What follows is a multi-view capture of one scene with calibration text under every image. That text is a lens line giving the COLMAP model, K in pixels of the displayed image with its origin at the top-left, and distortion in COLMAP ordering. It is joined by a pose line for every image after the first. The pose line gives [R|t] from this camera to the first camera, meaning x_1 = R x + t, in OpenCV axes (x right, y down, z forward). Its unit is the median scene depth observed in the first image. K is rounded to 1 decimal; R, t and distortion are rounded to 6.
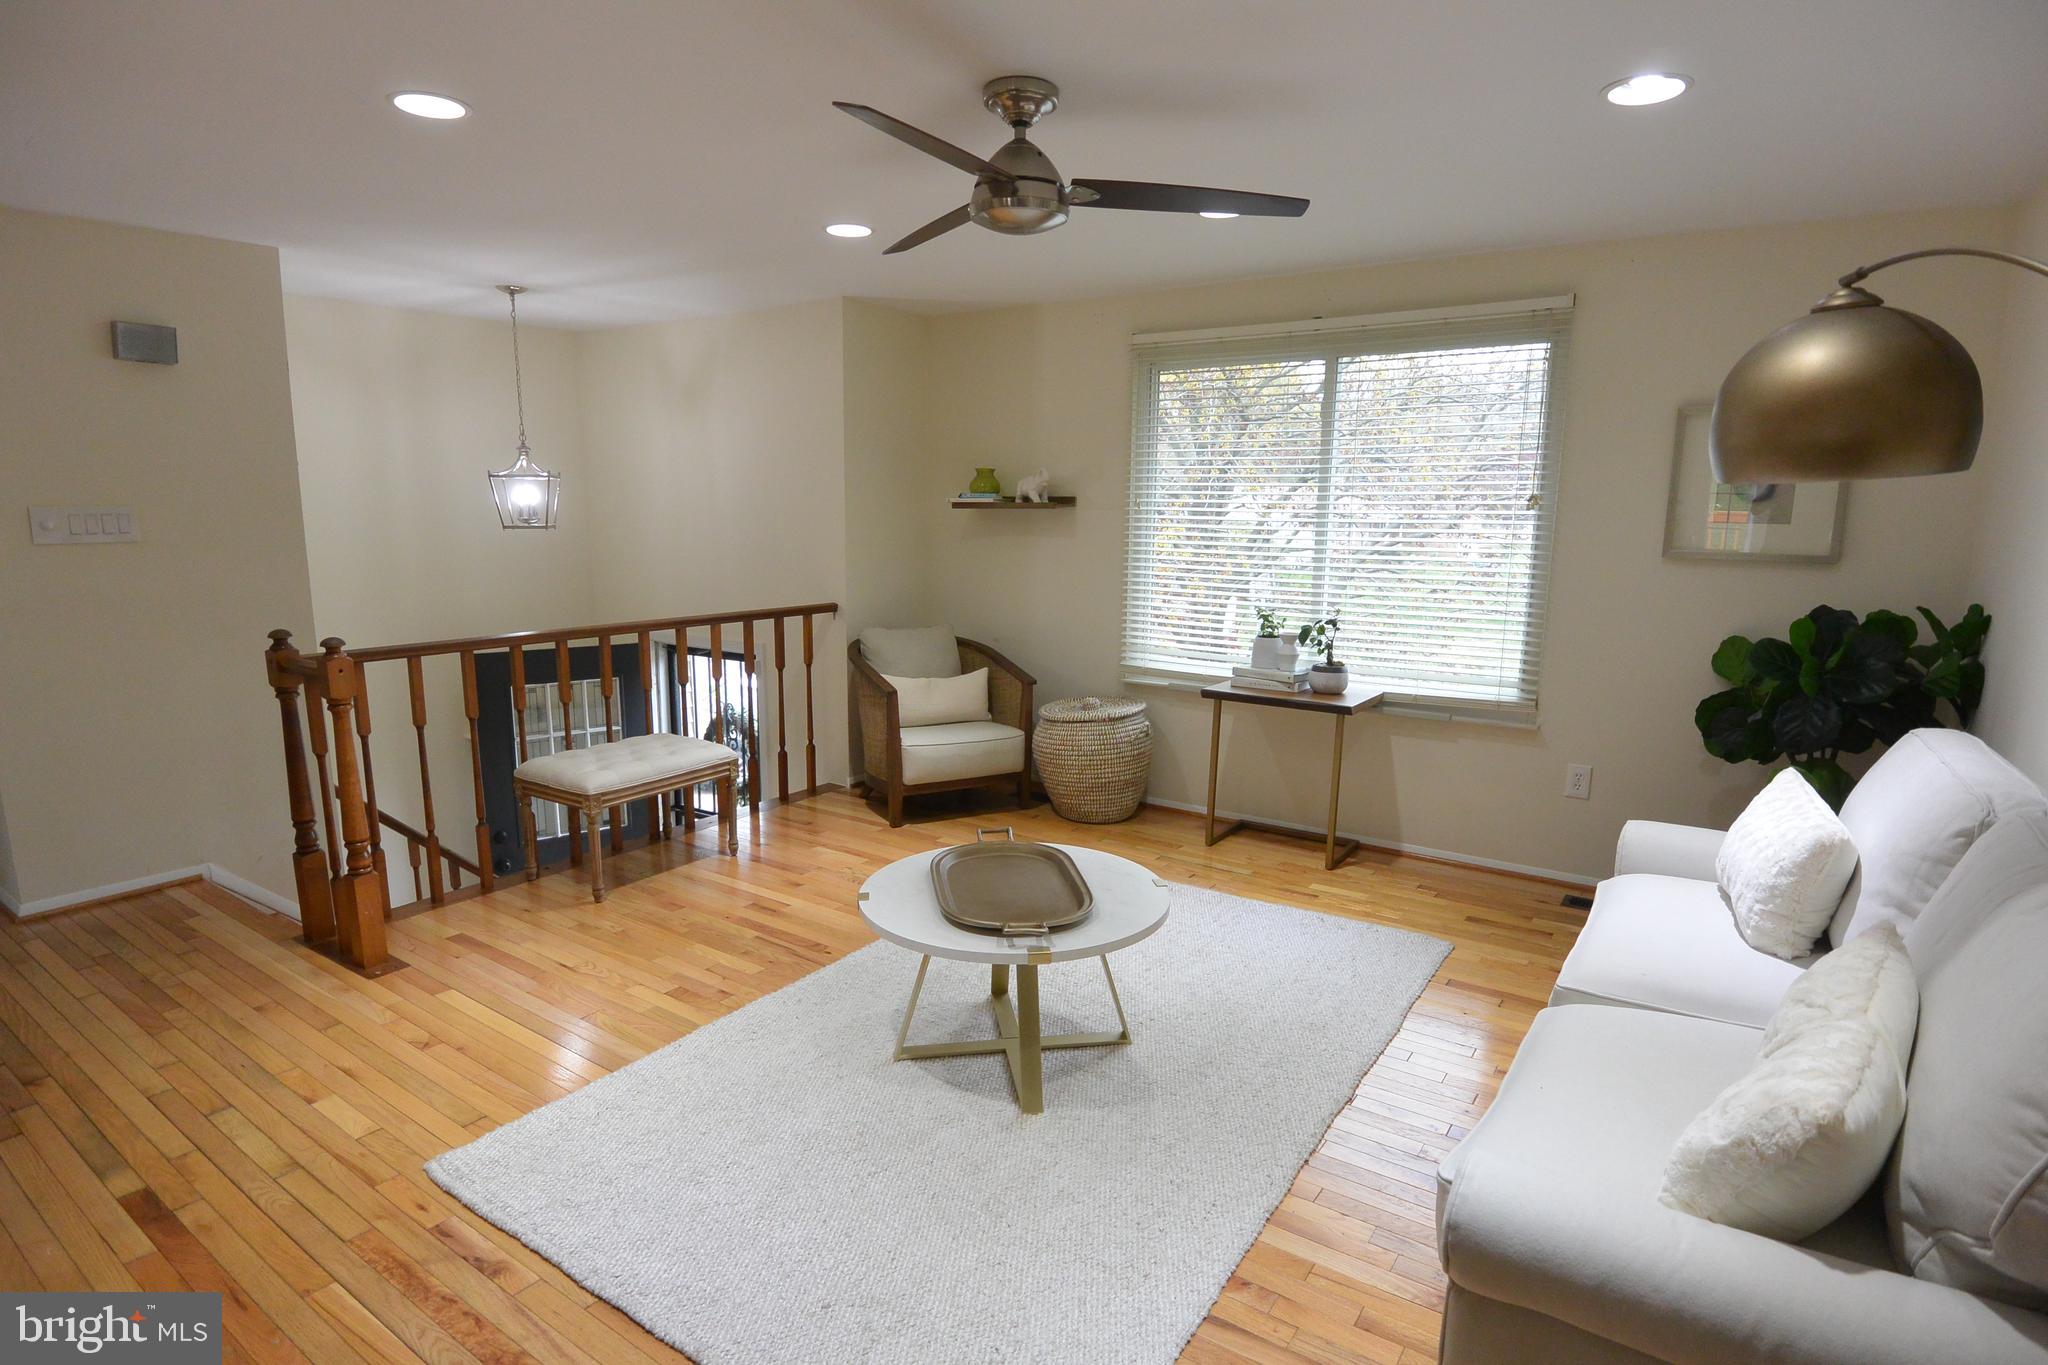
lens RADIAL K [[1072.1, 0, 1027.1], [0, 1072.1, 710.2], [0, 0, 1]] dist [0.005982, -0.029994]
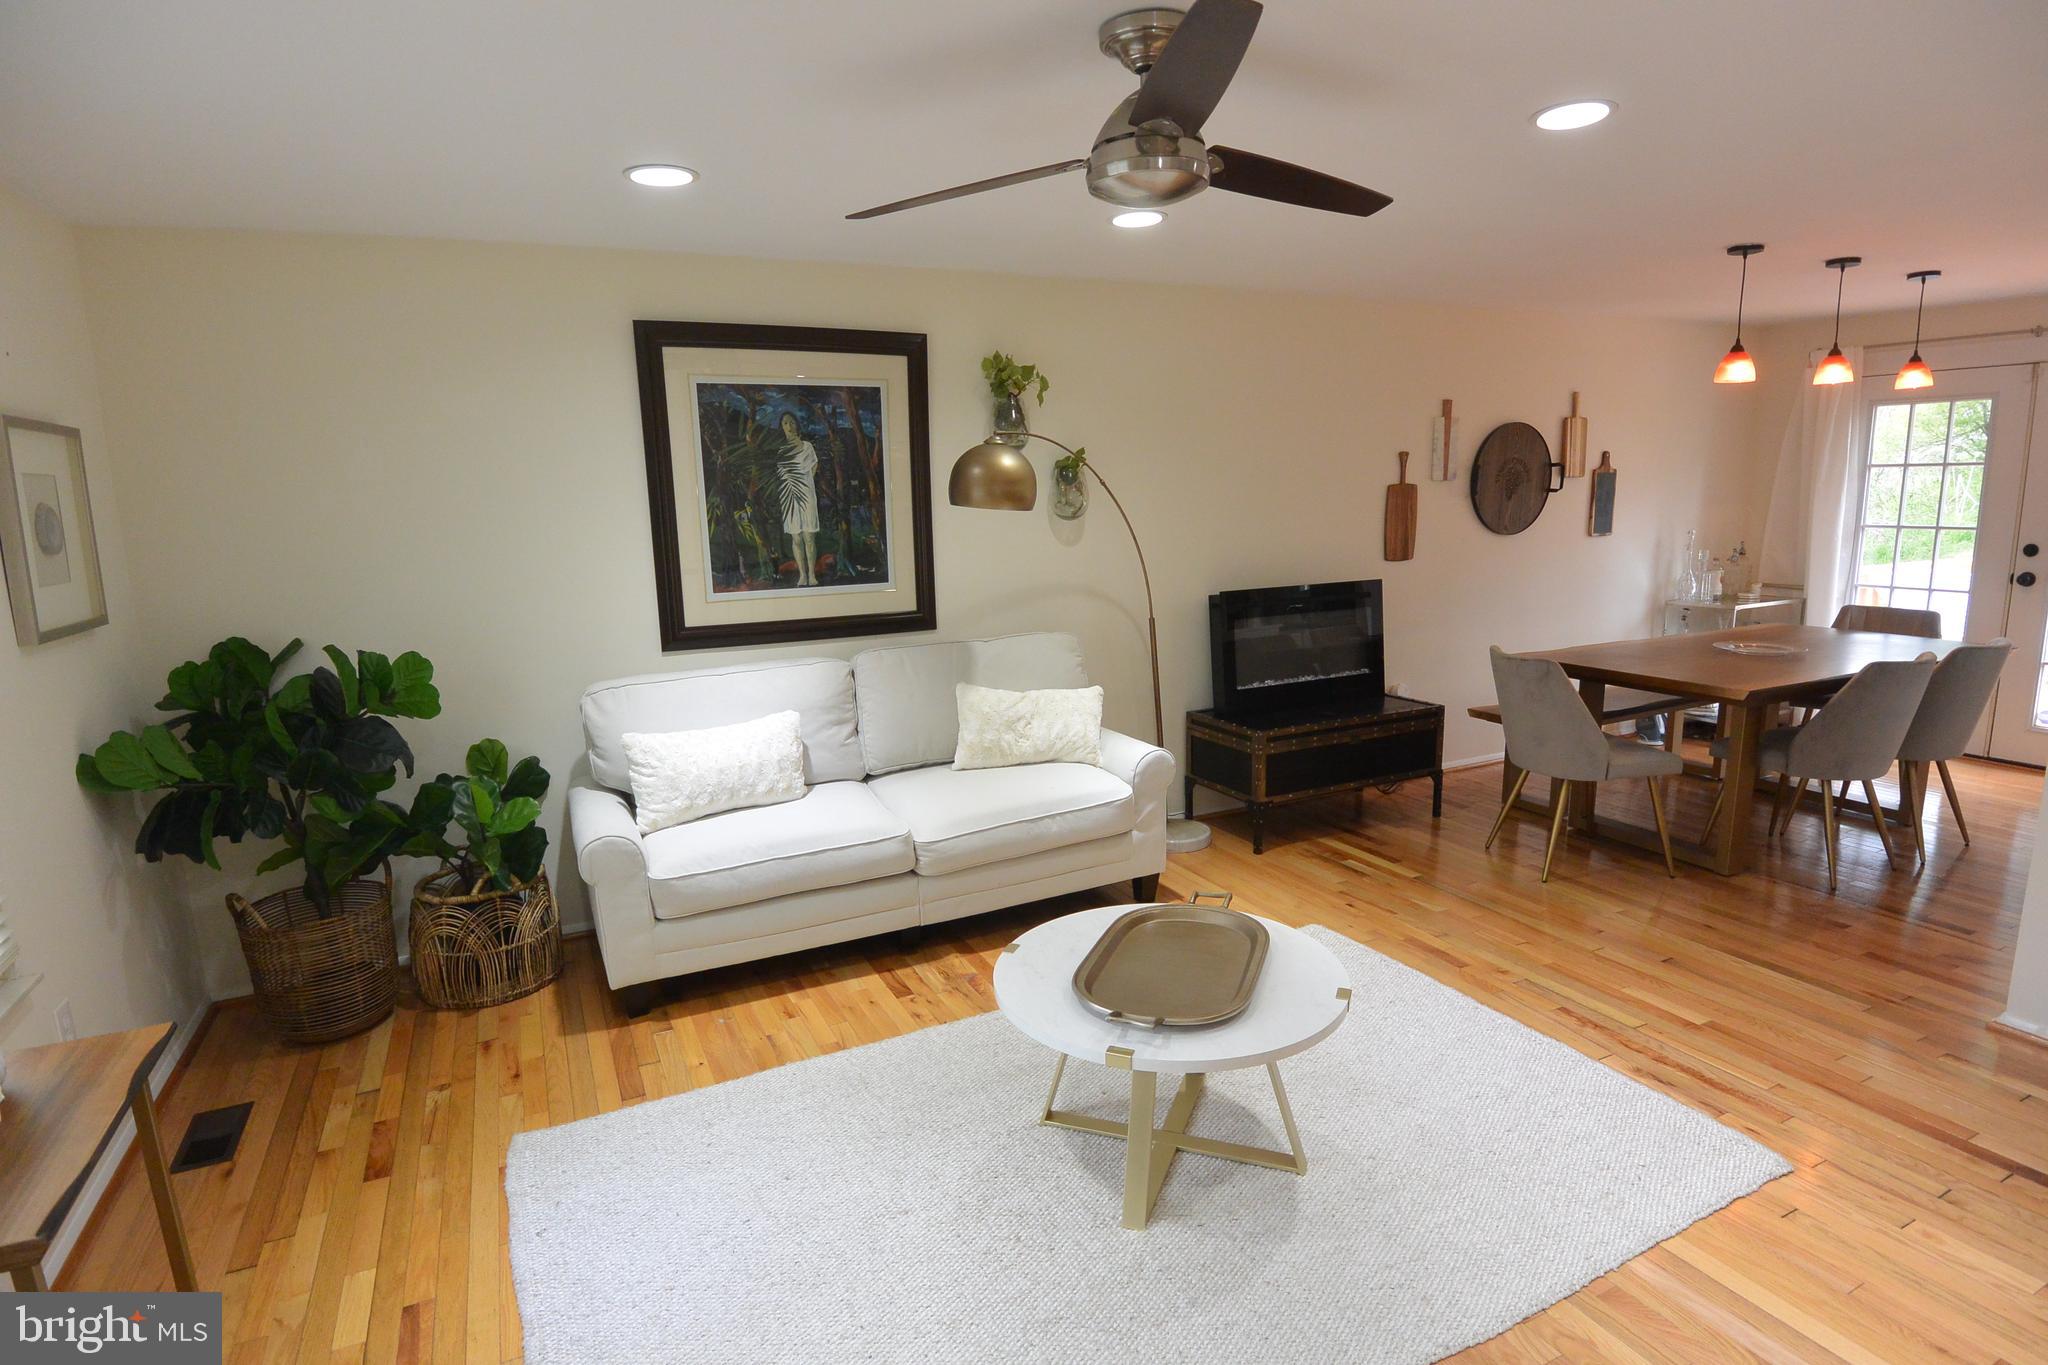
lens RADIAL K [[1072.1, 0, 1027.1], [0, 1072.1, 710.2], [0, 0, 1]] dist [0.005982, -0.029994]
pose [[-0.873198, -0.077133, 0.481224, -0.205858], [0.115631, 0.926416, 0.358306, -0.232192], [-0.473451, 0.368517, -0.800025, 1.086722]]
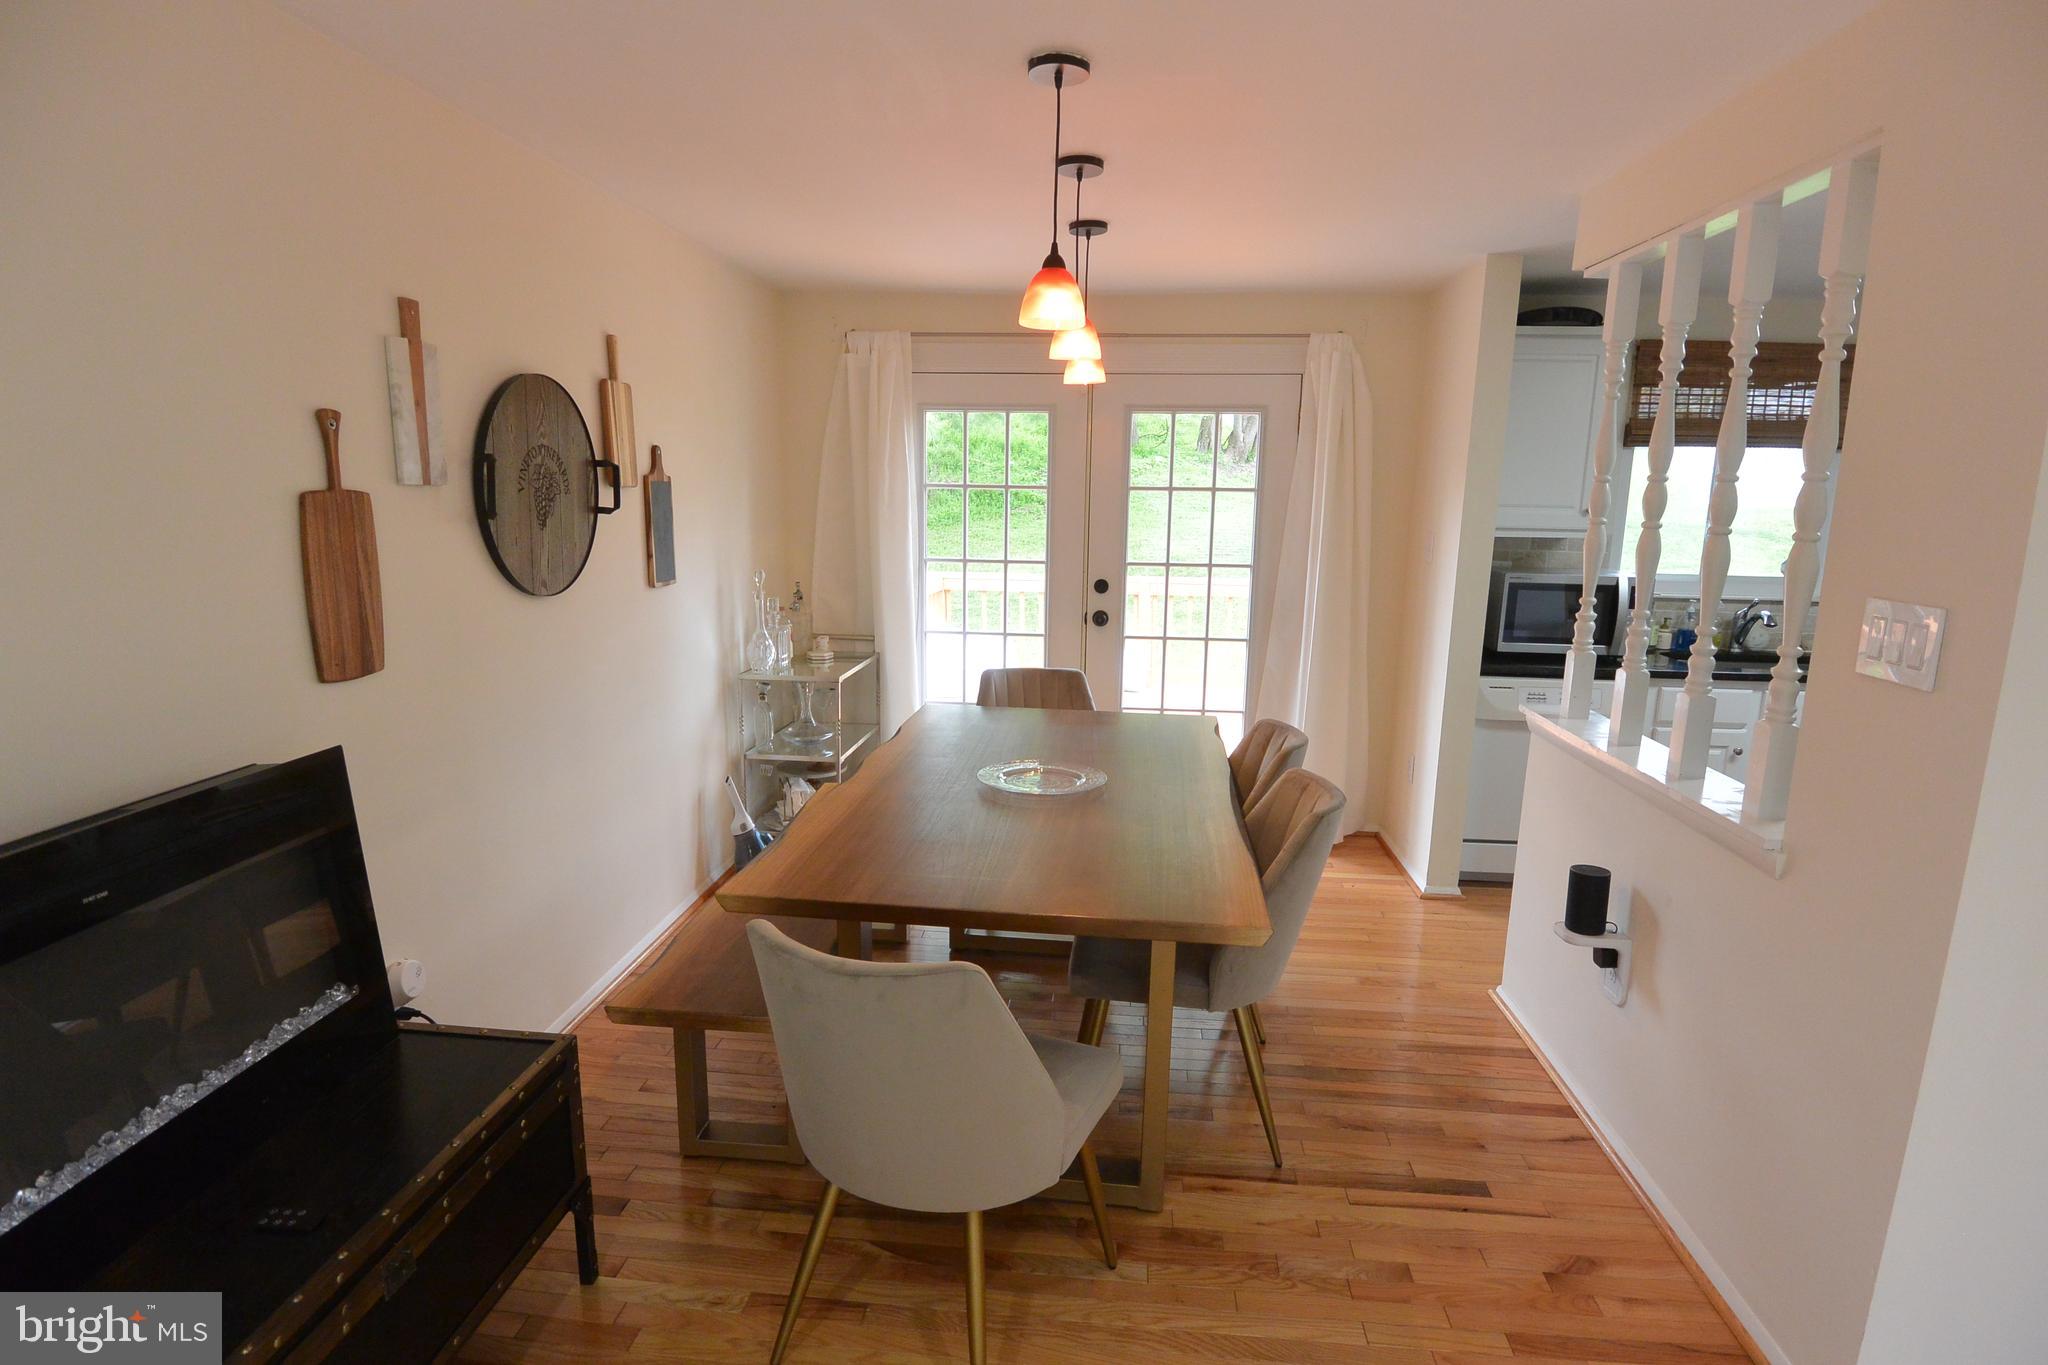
lens RADIAL K [[1072.1, 0, 1027.1], [0, 1072.1, 710.2], [0, 0, 1]] dist [0.005982, -0.029994]
pose [[-0.871240, 0.078741, -0.484501, -0.000944], [-0.113622, 0.927891, 0.355118, -0.098840], [0.477526, 0.364443, -0.799469, 0.384095]]
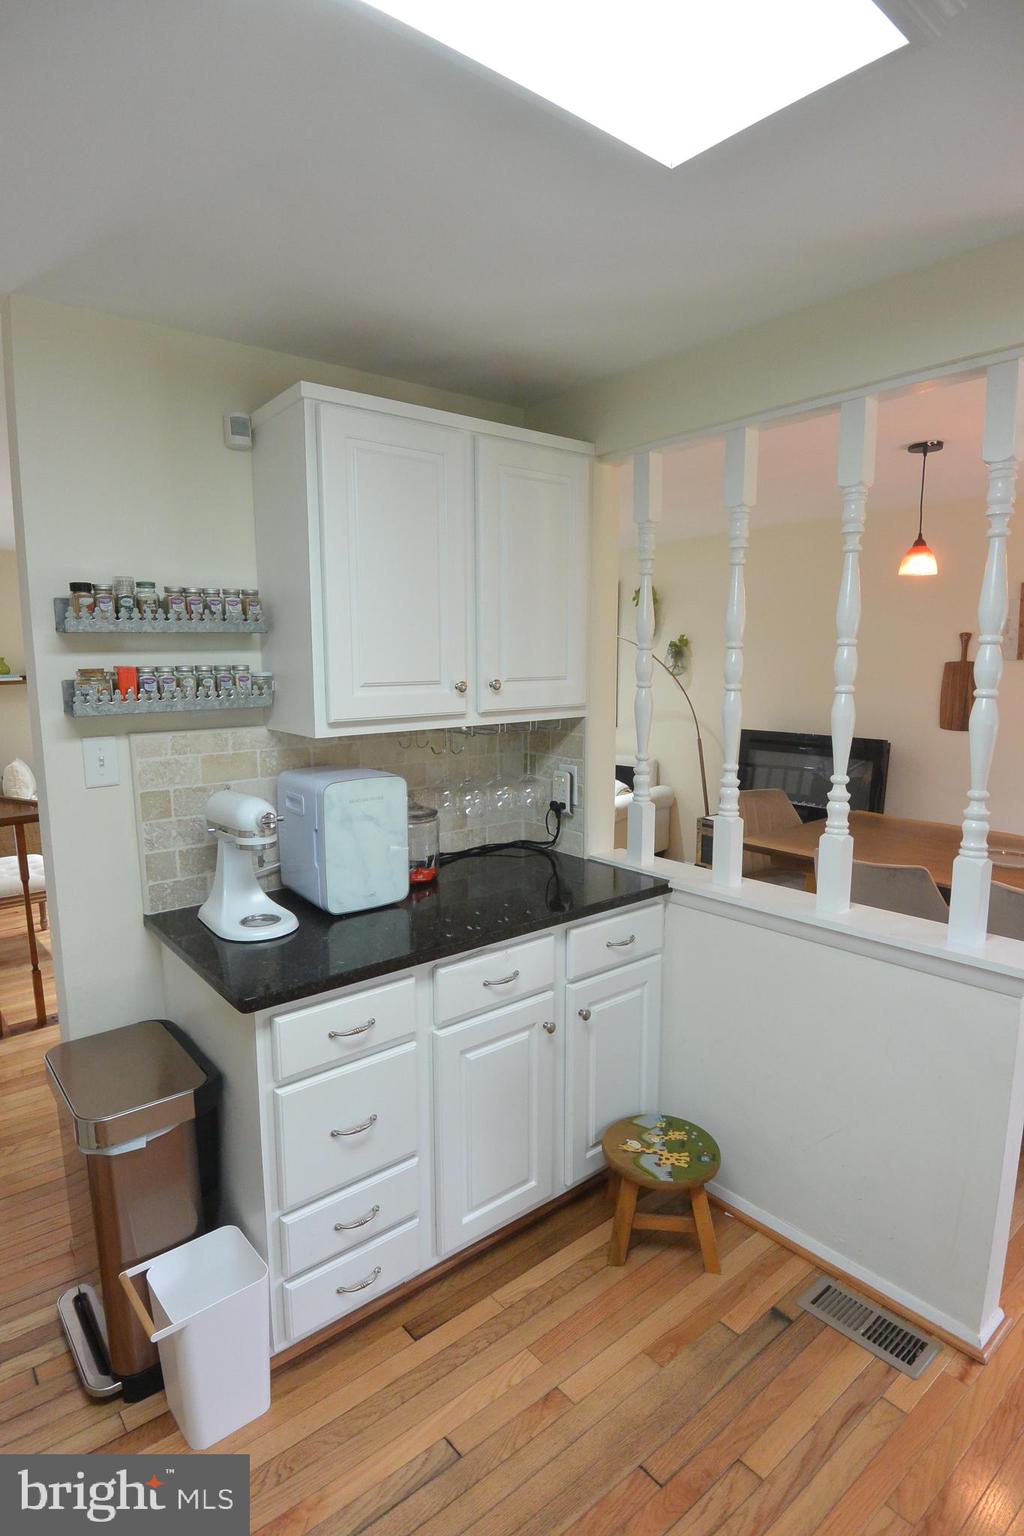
lens RADIAL K [[804.1, 0, 496.3], [0, 804.1, 775.9], [0, 0, 1]] dist [0.005982, -0.029994]
pose [[0.287052, -0.157649, 0.944853, -1.118576], [0.196185, 0.975132, 0.103099, -0.060847], [-0.937610, 0.155771, 0.310842, 0.060333]]
